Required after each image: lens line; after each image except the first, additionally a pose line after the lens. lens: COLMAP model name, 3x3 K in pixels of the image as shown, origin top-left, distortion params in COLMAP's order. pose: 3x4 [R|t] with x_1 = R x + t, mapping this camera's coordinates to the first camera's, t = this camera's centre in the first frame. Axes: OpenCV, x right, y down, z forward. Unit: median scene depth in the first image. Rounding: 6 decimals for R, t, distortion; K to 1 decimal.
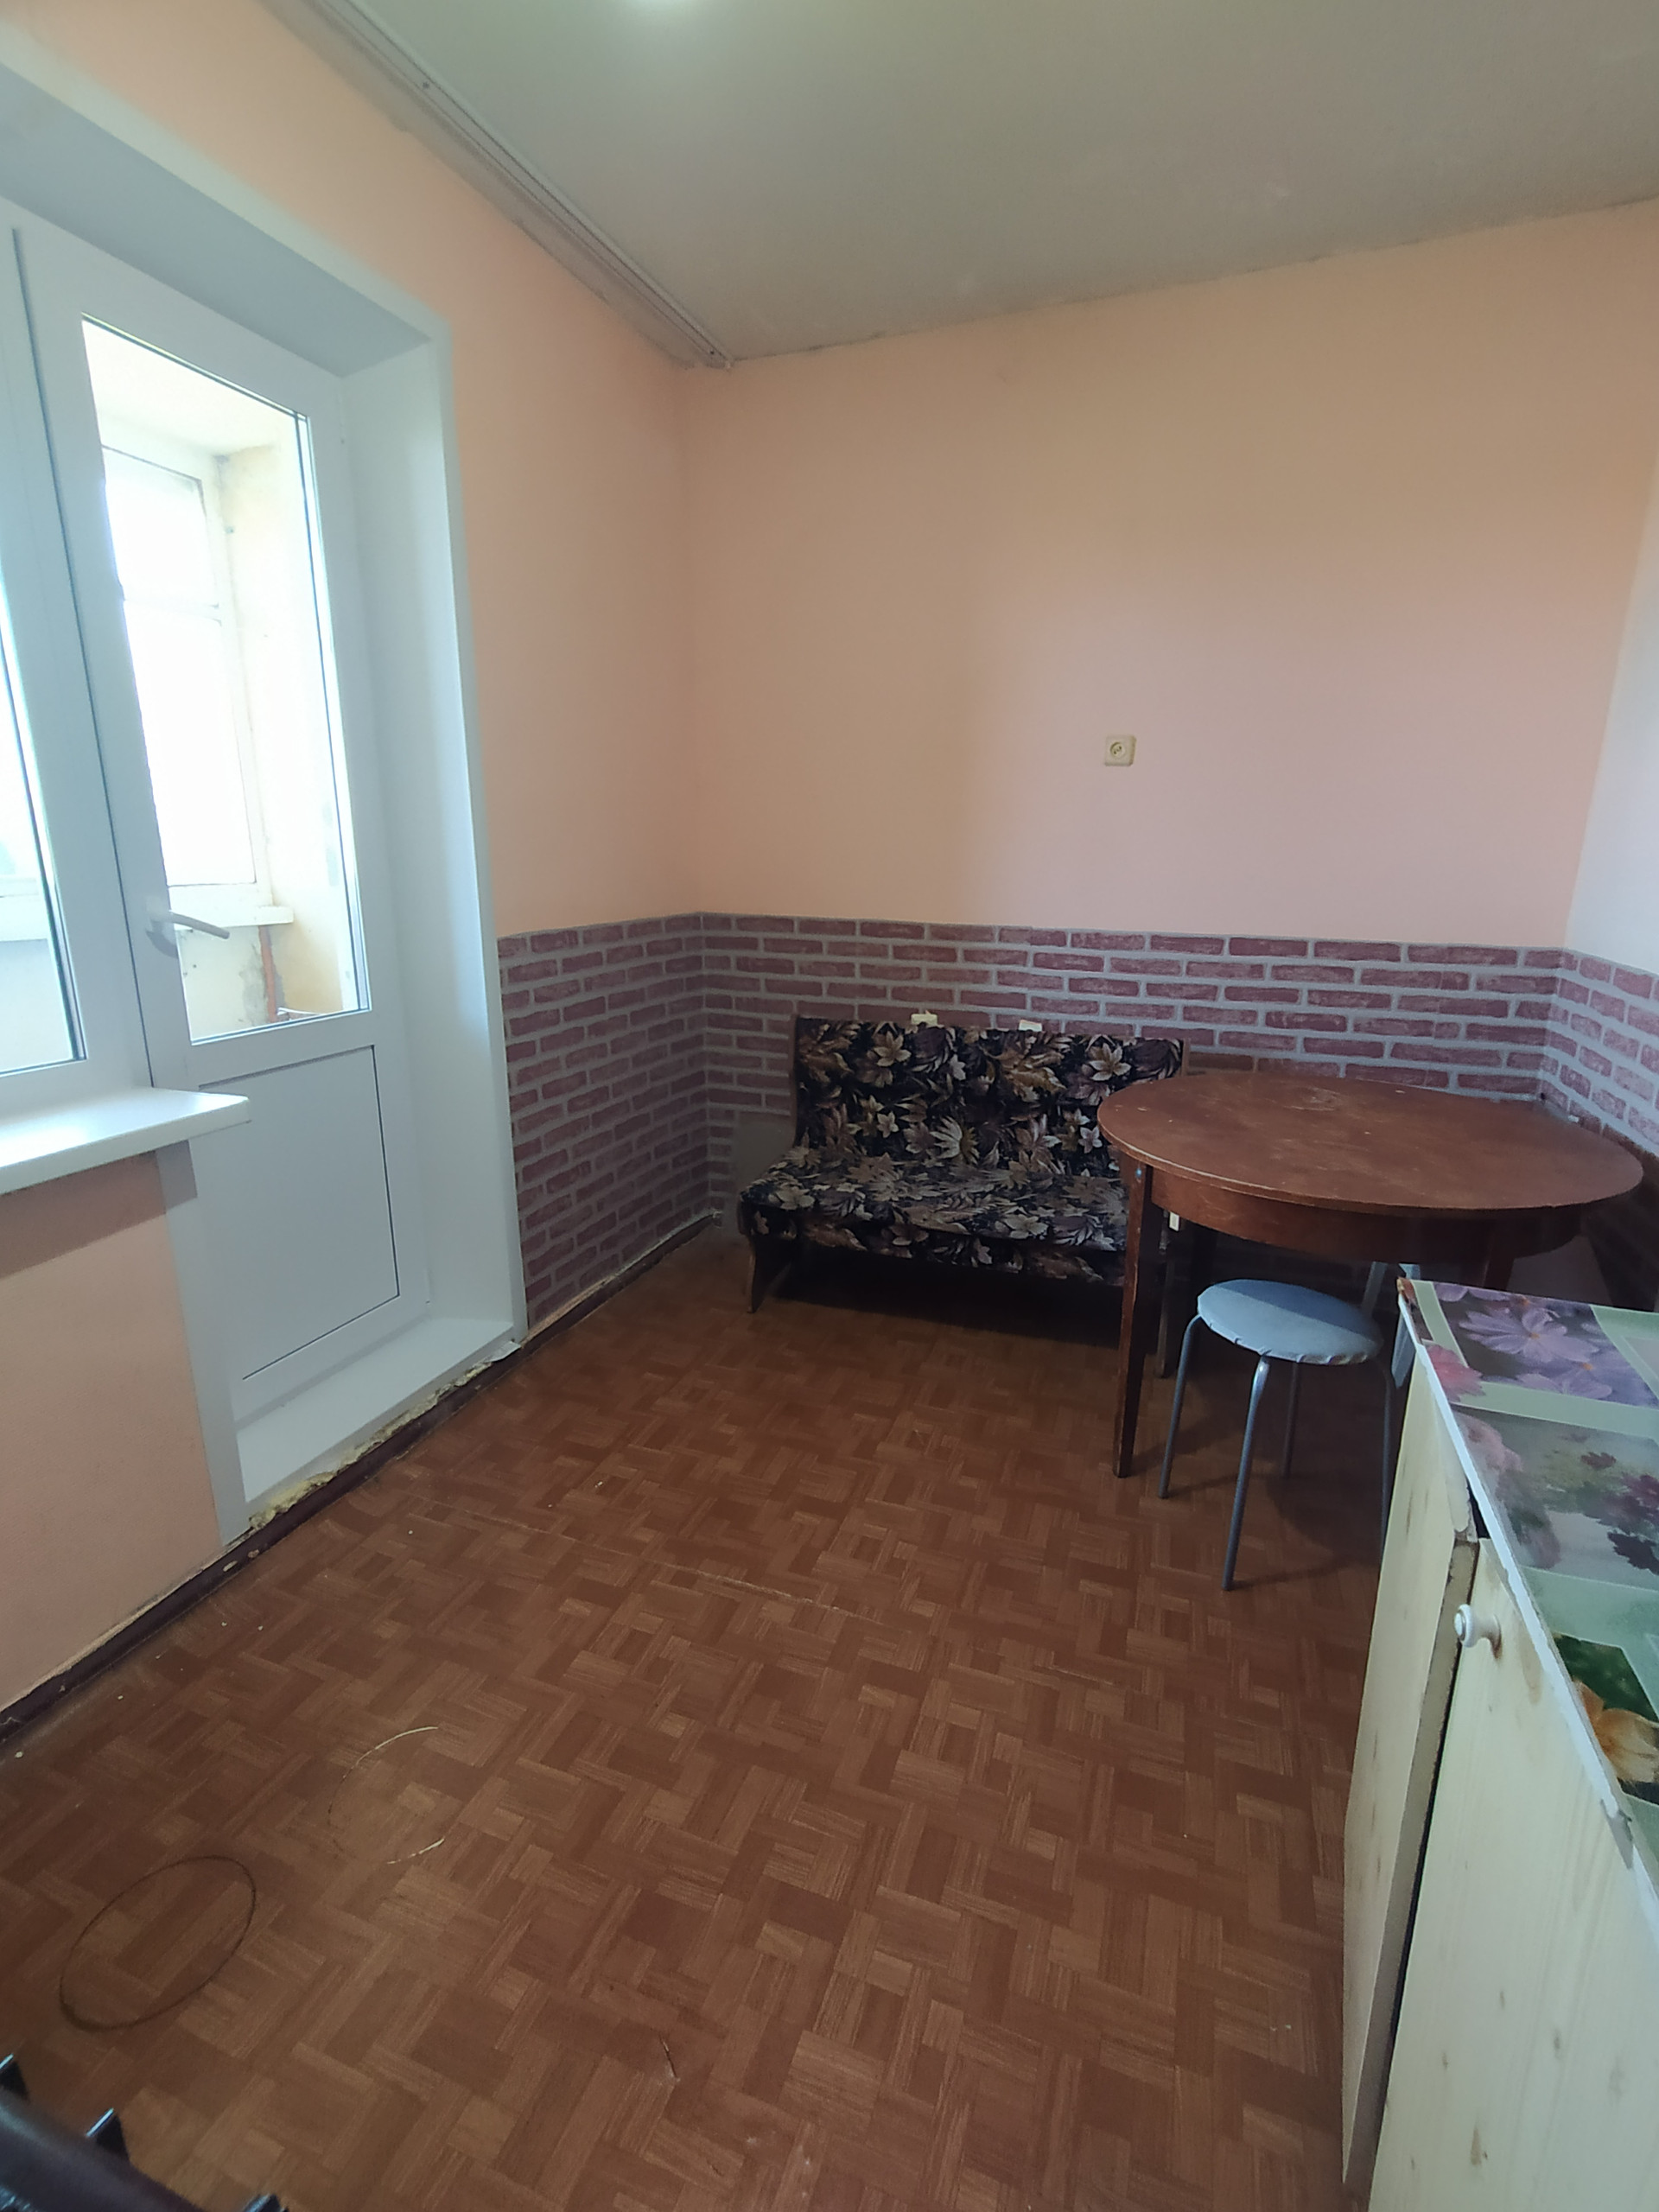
lens RADIAL K [[1007.0, 0, 840.7], [0, 1007.0, 1098.2], [0, 0, 1]] dist [-0.002639, 0.006037]
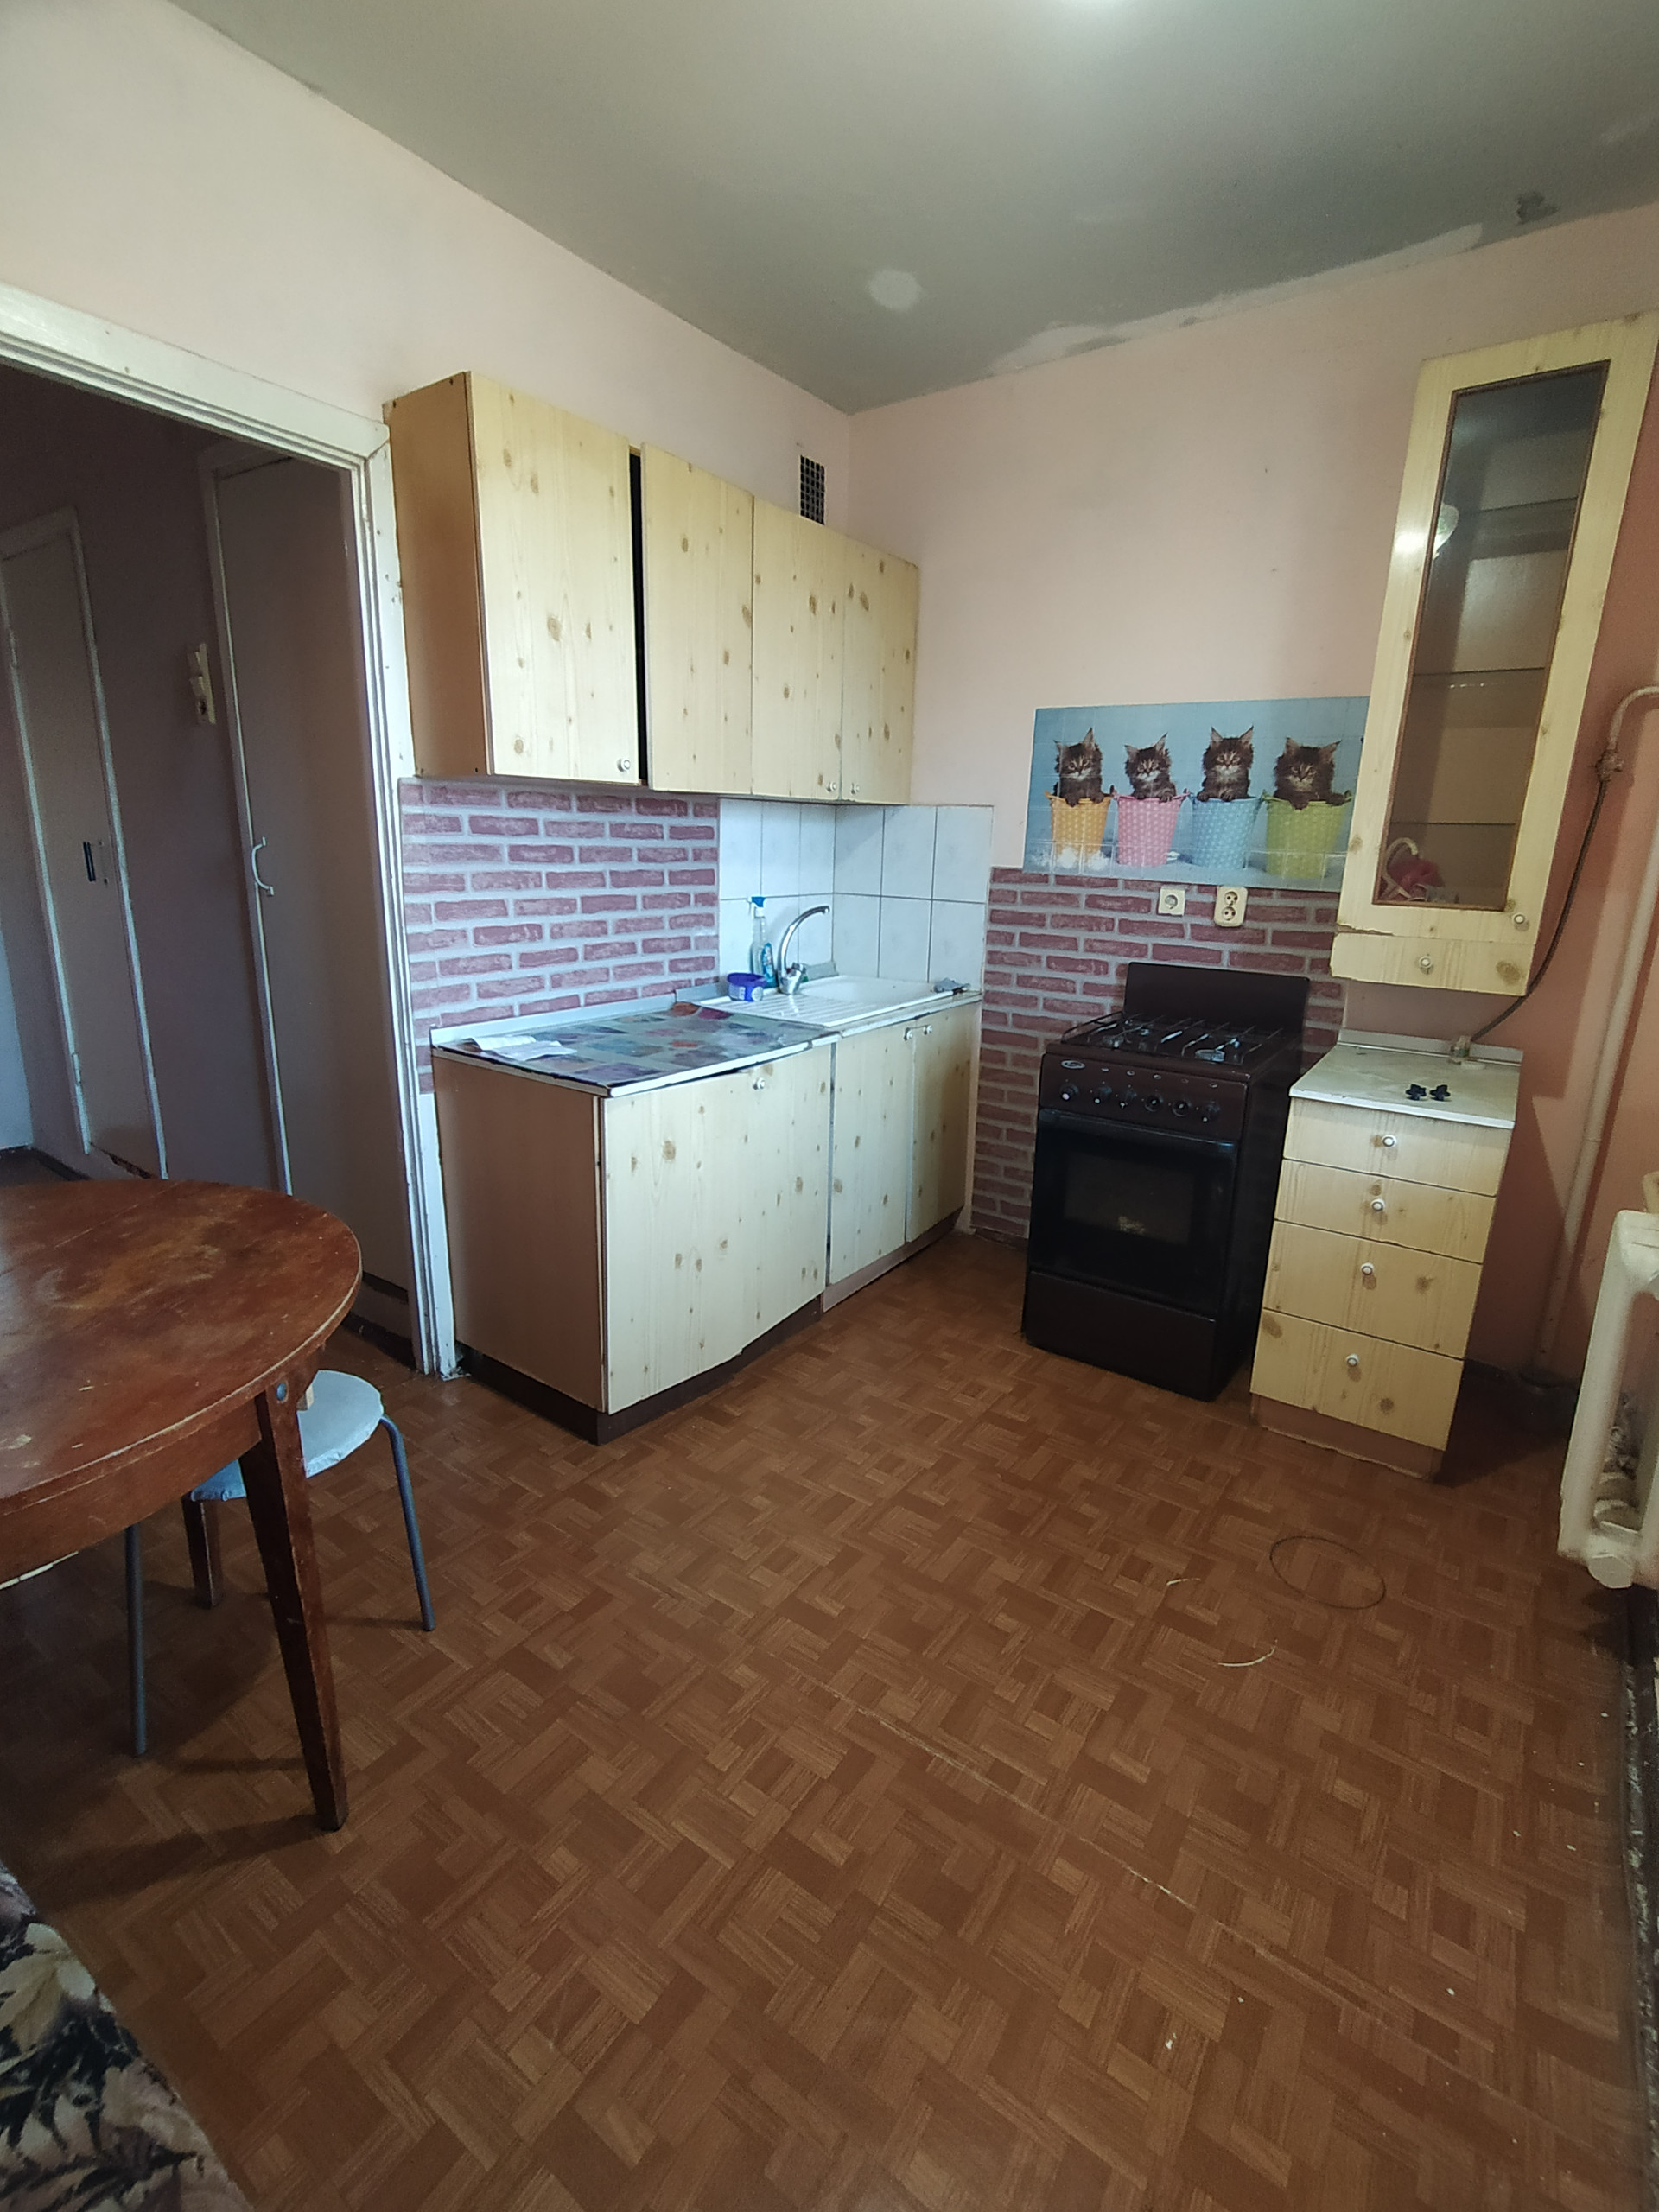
lens RADIAL K [[1007.0, 0, 840.7], [0, 1007.0, 1098.2], [0, 0, 1]] dist [-0.002639, 0.006037]
pose [[-0.964768, -0.097178, 0.244496, -0.181728], [0.031527, 0.879892, 0.474127, -0.407466], [-0.261205, 0.465131, -0.845828, 1.536342]]
